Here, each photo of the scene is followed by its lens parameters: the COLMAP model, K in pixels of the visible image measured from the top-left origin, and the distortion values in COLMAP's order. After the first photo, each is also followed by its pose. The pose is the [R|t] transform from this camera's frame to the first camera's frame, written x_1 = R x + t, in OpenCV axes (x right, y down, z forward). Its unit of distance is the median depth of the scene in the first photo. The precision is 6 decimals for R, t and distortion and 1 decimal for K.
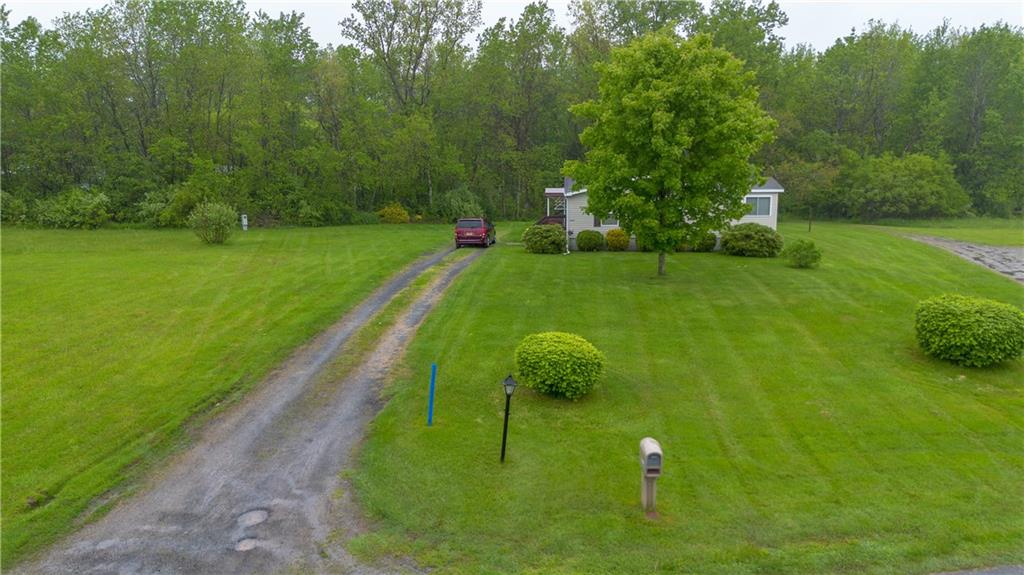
lens RADIAL K [[718.1, 0, 516.1], [0, 718.1, 306.5], [0, 0, 1]] dist [0.087117, -0.093135]
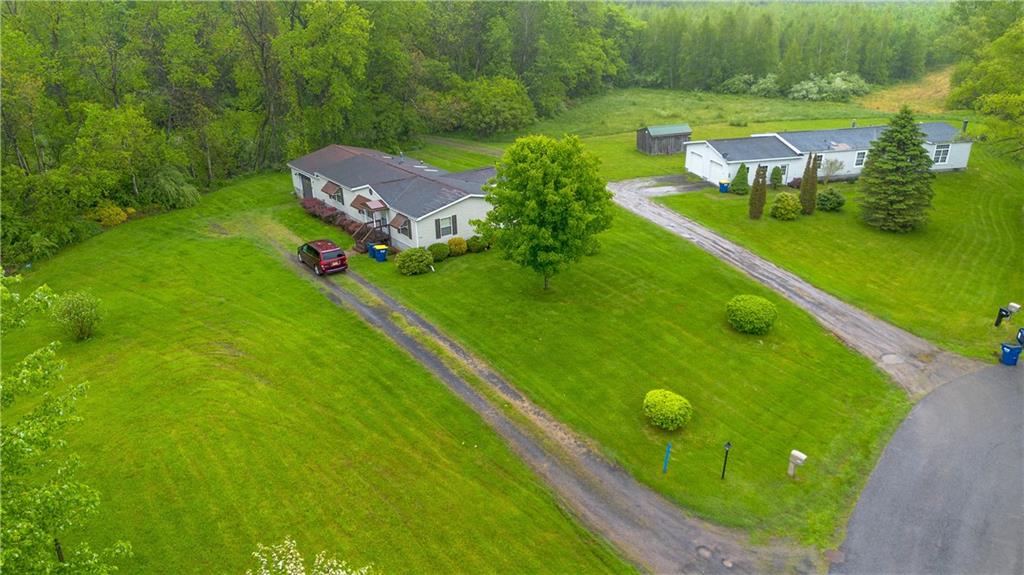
lens RADIAL K [[721.5, 0, 516.5], [0, 721.5, 286.8], [0, 0, 1]] dist [0.089189, -0.090887]
pose [[0.762506, -0.256714, 0.593871, -0.563037], [0.128913, 0.959789, 0.249371, -0.329584], [-0.634008, -0.113589, 0.764939, -0.074871]]
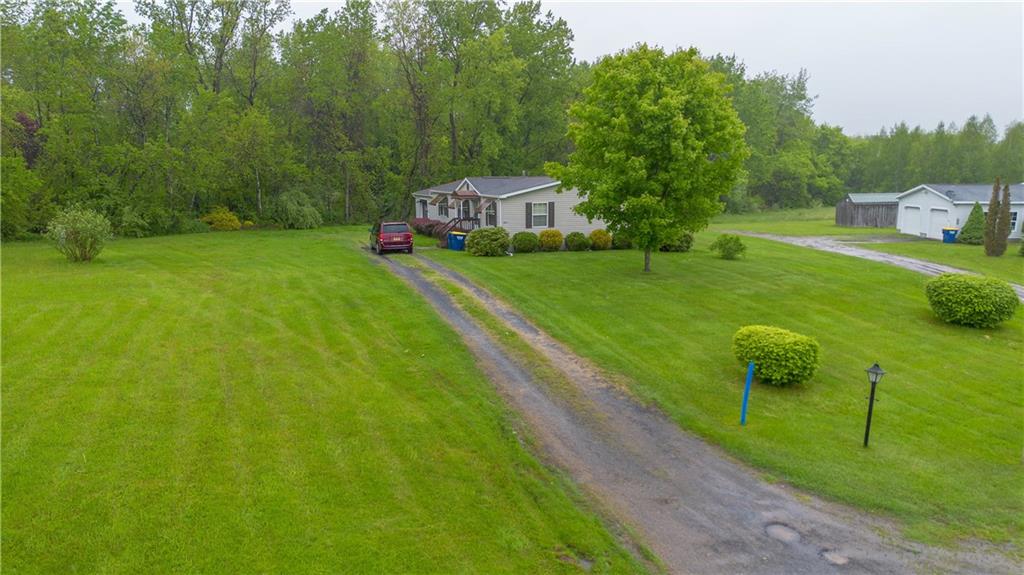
lens RADIAL K [[718.1, 0, 516.1], [0, 718.1, 306.5], [0, 0, 1]] dist [0.087117, -0.093135]
pose [[0.920414, -0.068458, 0.384905, -0.302431], [0.069773, 0.997507, 0.010566, -0.012208], [-0.384668, 0.017131, 0.922896, 0.071875]]
